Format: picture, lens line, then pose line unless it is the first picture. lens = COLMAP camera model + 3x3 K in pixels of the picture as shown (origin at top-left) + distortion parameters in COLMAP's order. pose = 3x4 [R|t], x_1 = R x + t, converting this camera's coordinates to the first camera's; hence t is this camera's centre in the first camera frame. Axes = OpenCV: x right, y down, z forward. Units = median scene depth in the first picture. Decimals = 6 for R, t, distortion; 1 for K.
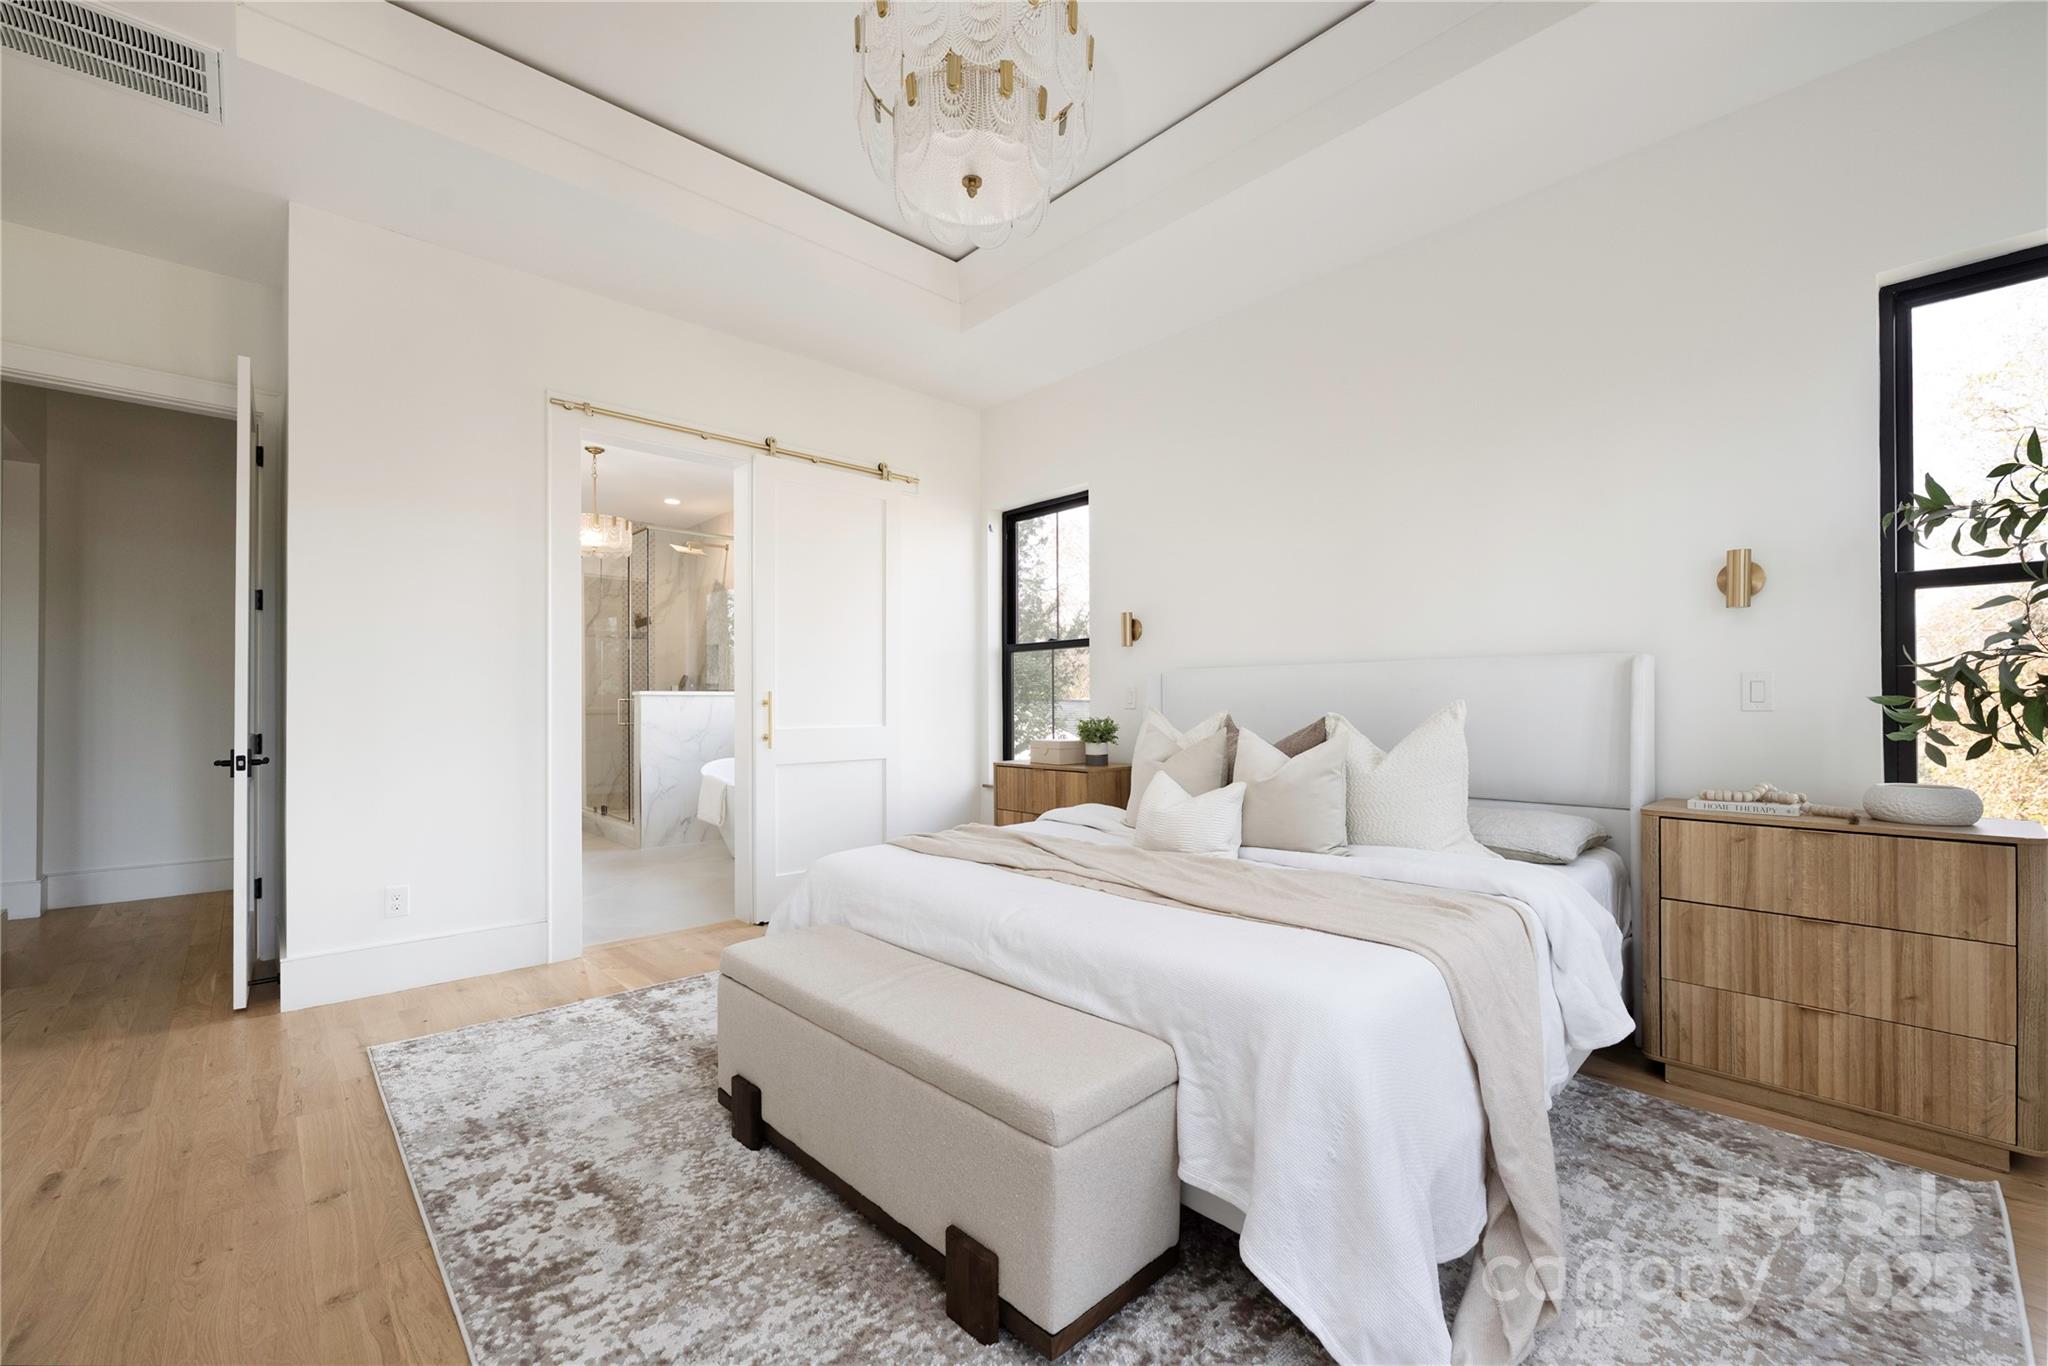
lens RADIAL K [[834.8, 0, 1022.1], [0, 834.8, 703.8], [0, 0, 1]] dist [-0.000370, -0.000045]
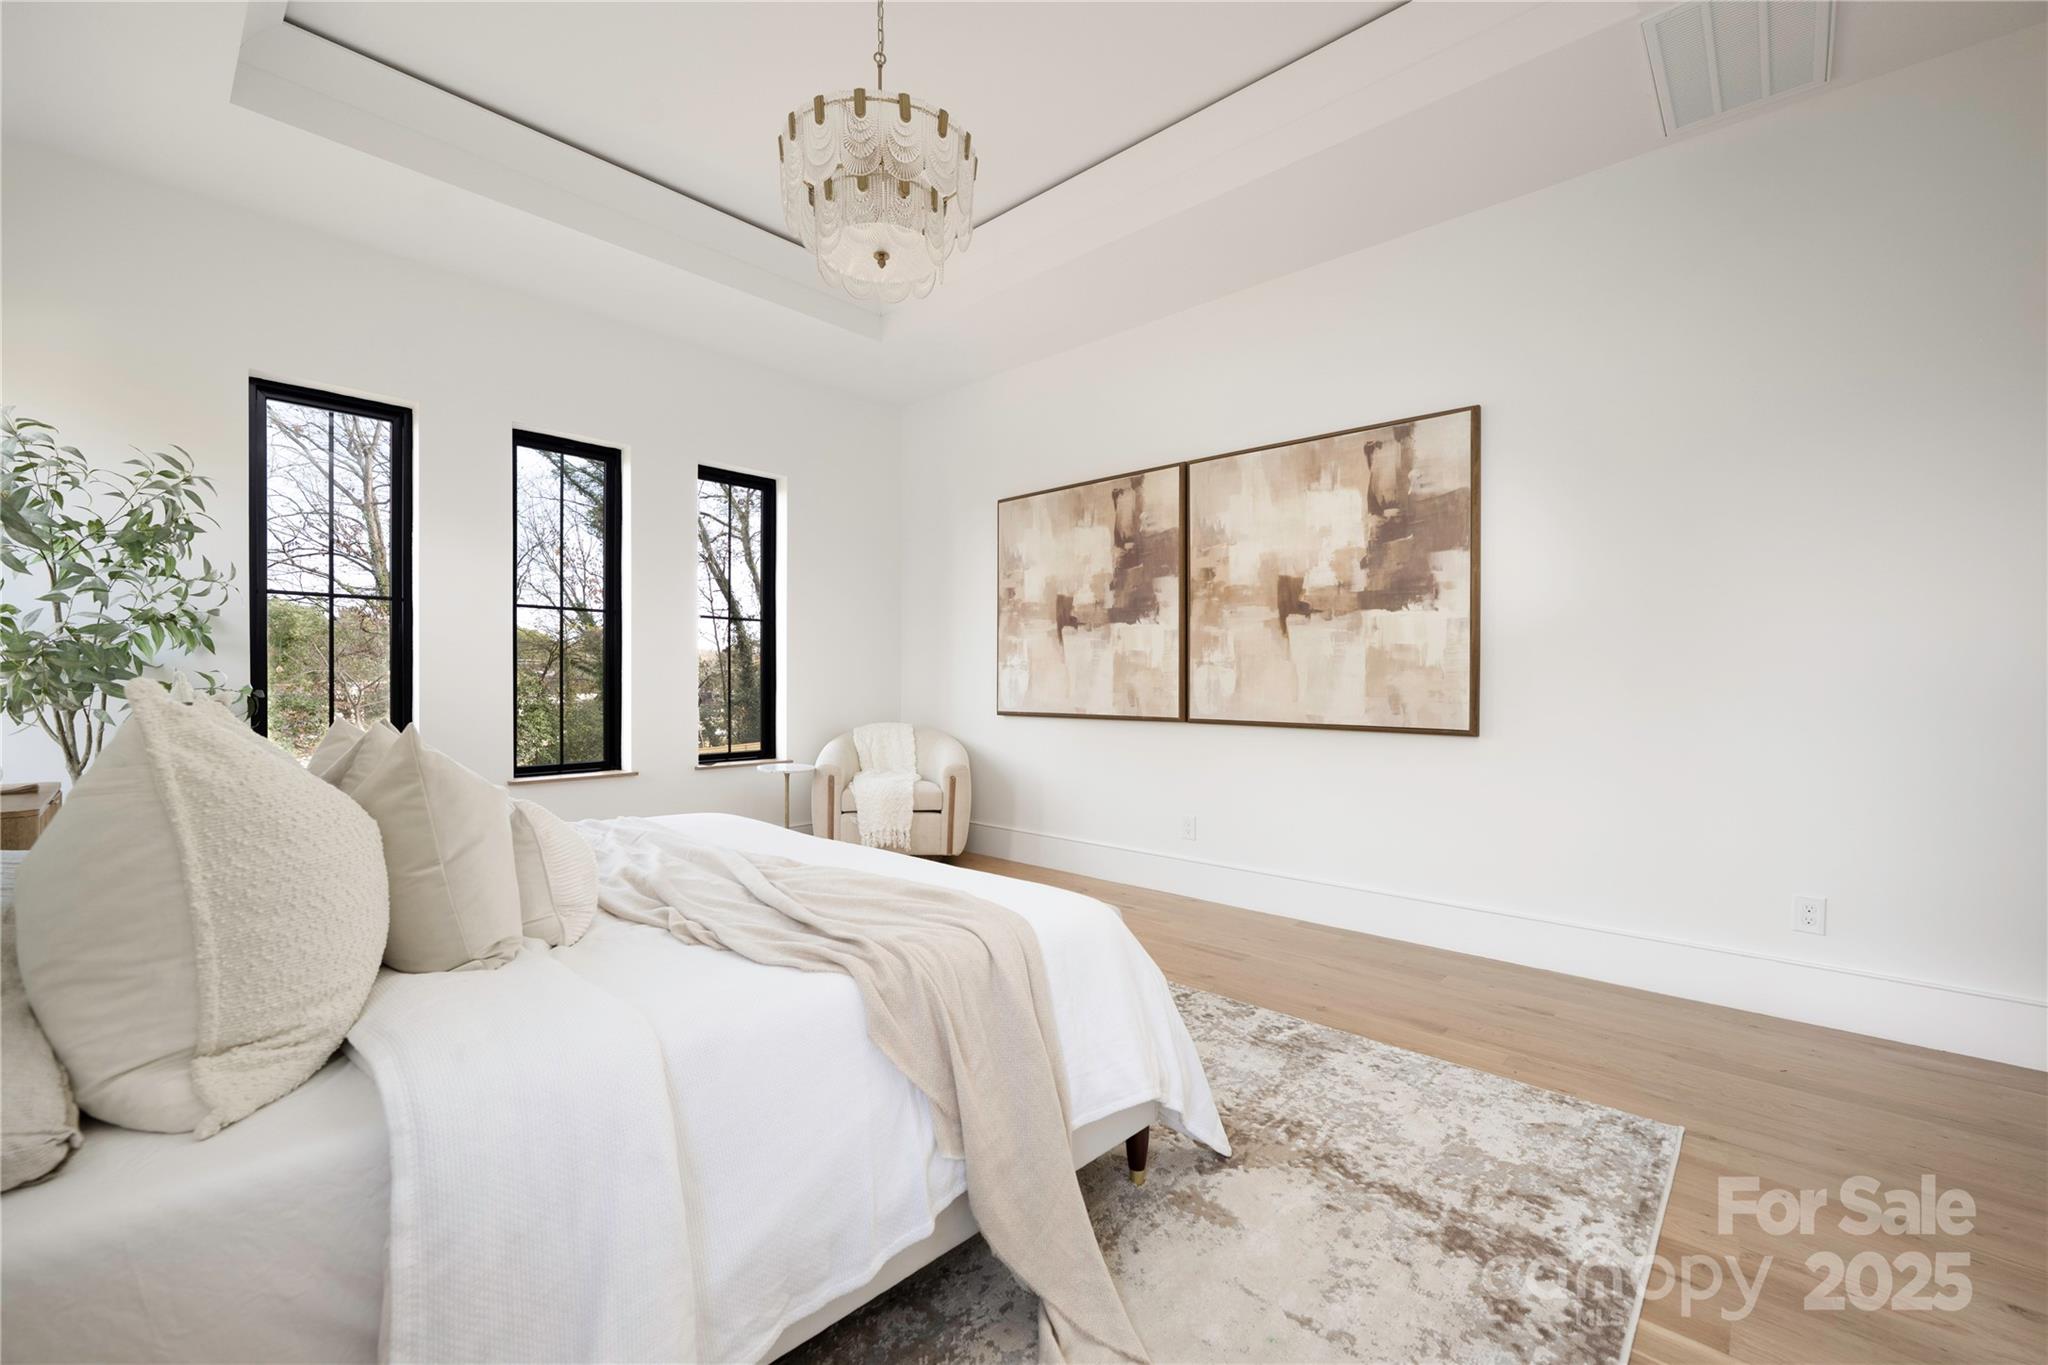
lens RADIAL K [[835.6, 0, 1024.0], [0, 835.6, 682.5], [0, 0, 1]] dist [0.000036, 0.000047]
pose [[-0.996342, 0.001346, -0.085442, -0.162243], [0.001198, 0.999998, 0.001790, 0.007105], [0.085445, 0.001681, -0.996341, 2.234618]]
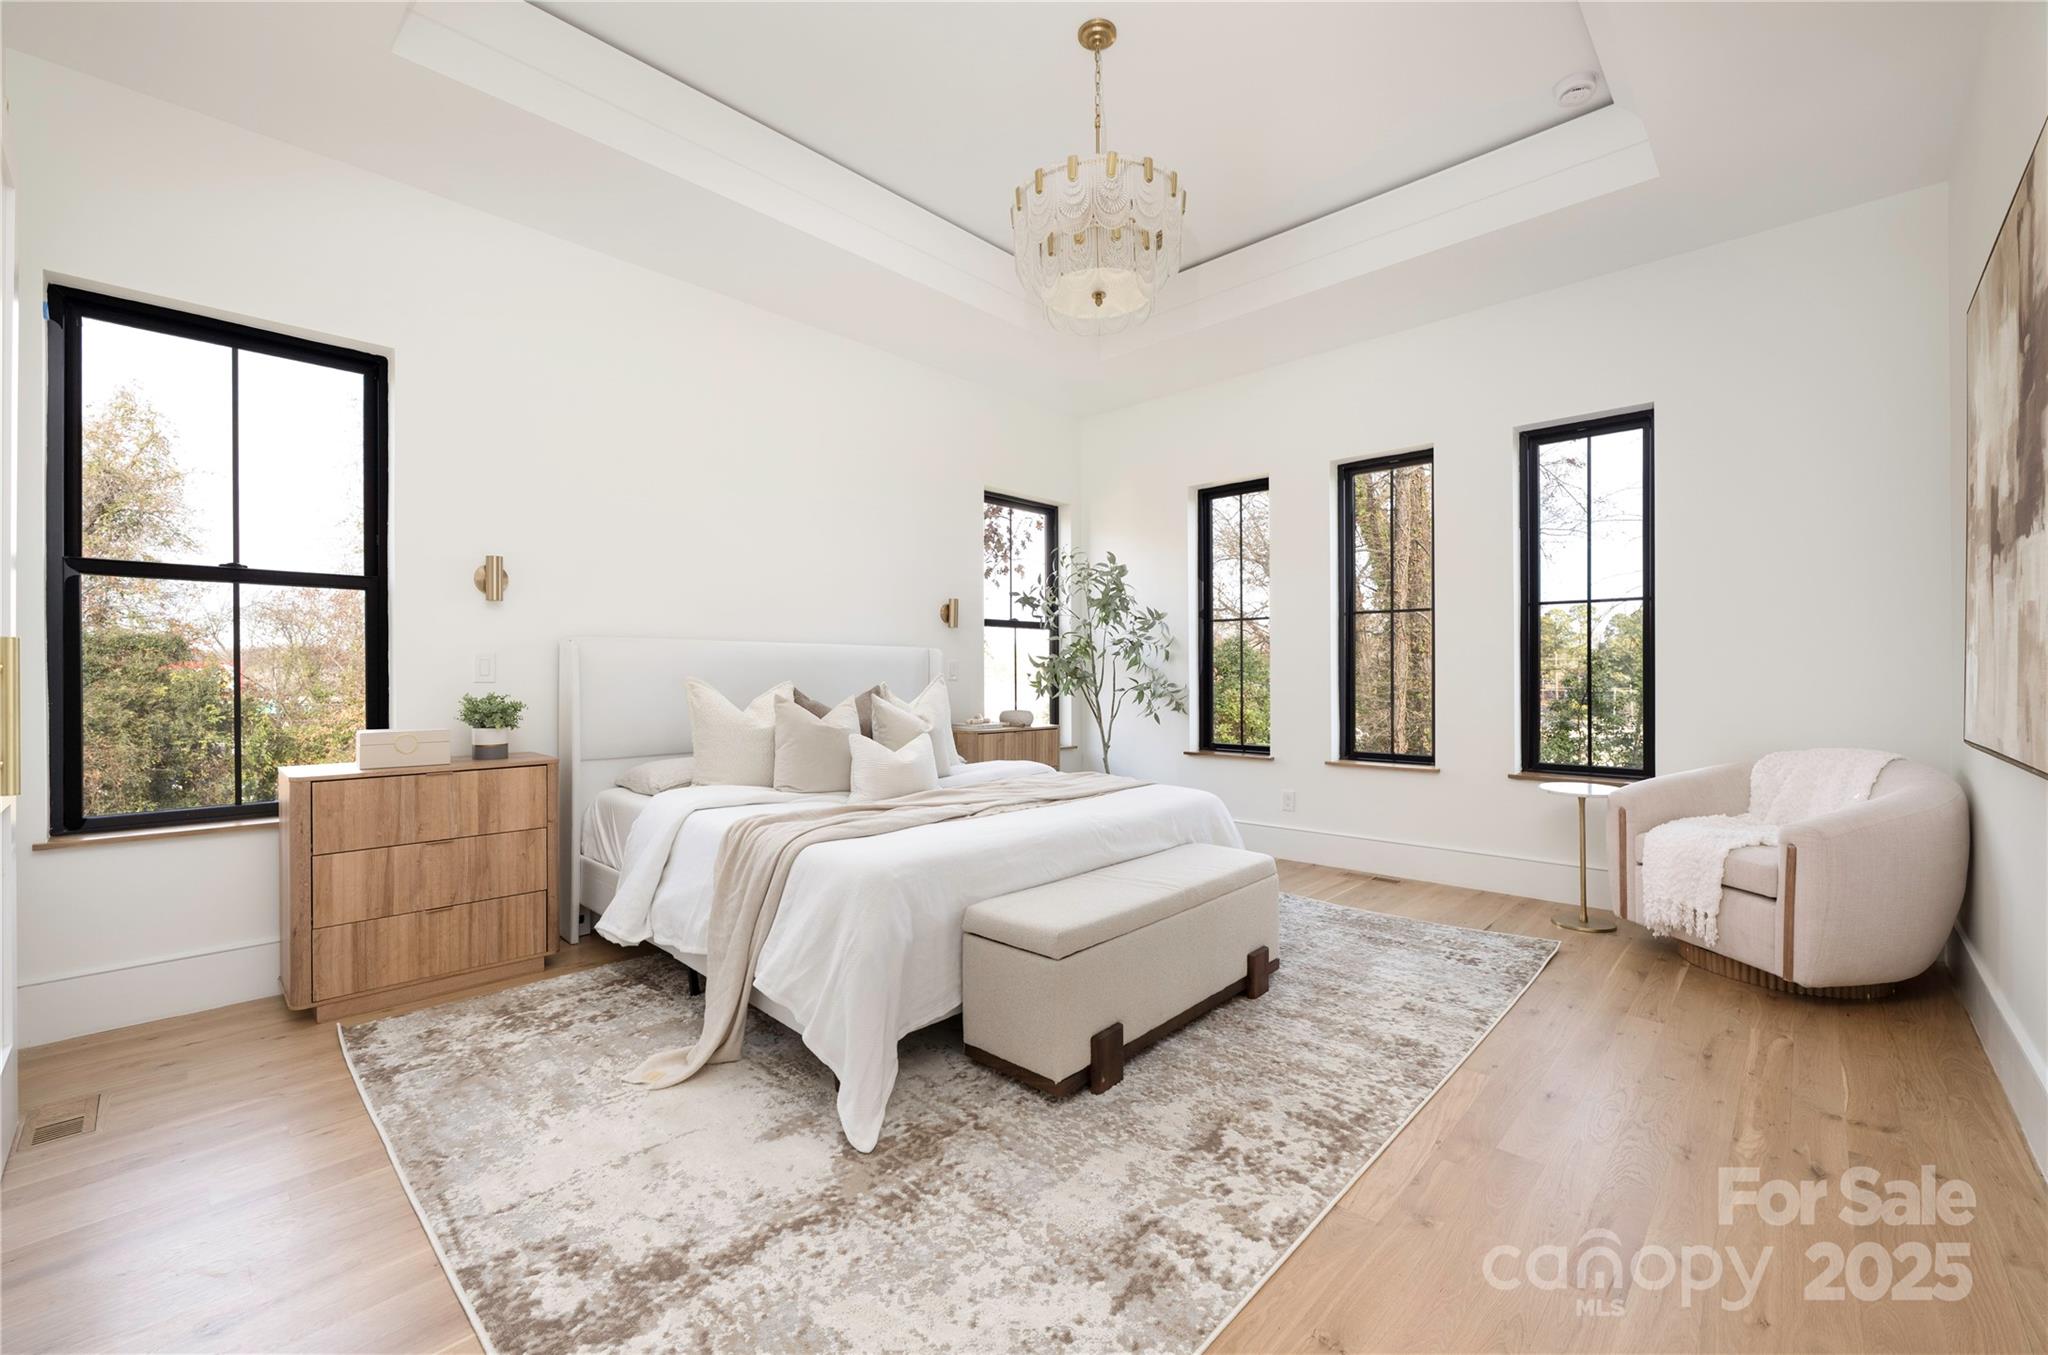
lens RADIAL K [[828.7, 0, 1019.1], [0, 828.7, 685.1], [0, 0, 1]] dist [-0.001597, -0.000219]
pose [[-0.063789, -0.005827, 0.997946, -1.405213], [0.000868, 0.999982, 0.005894, 0.008796], [-0.997963, 0.001243, -0.063782, 1.207729]]
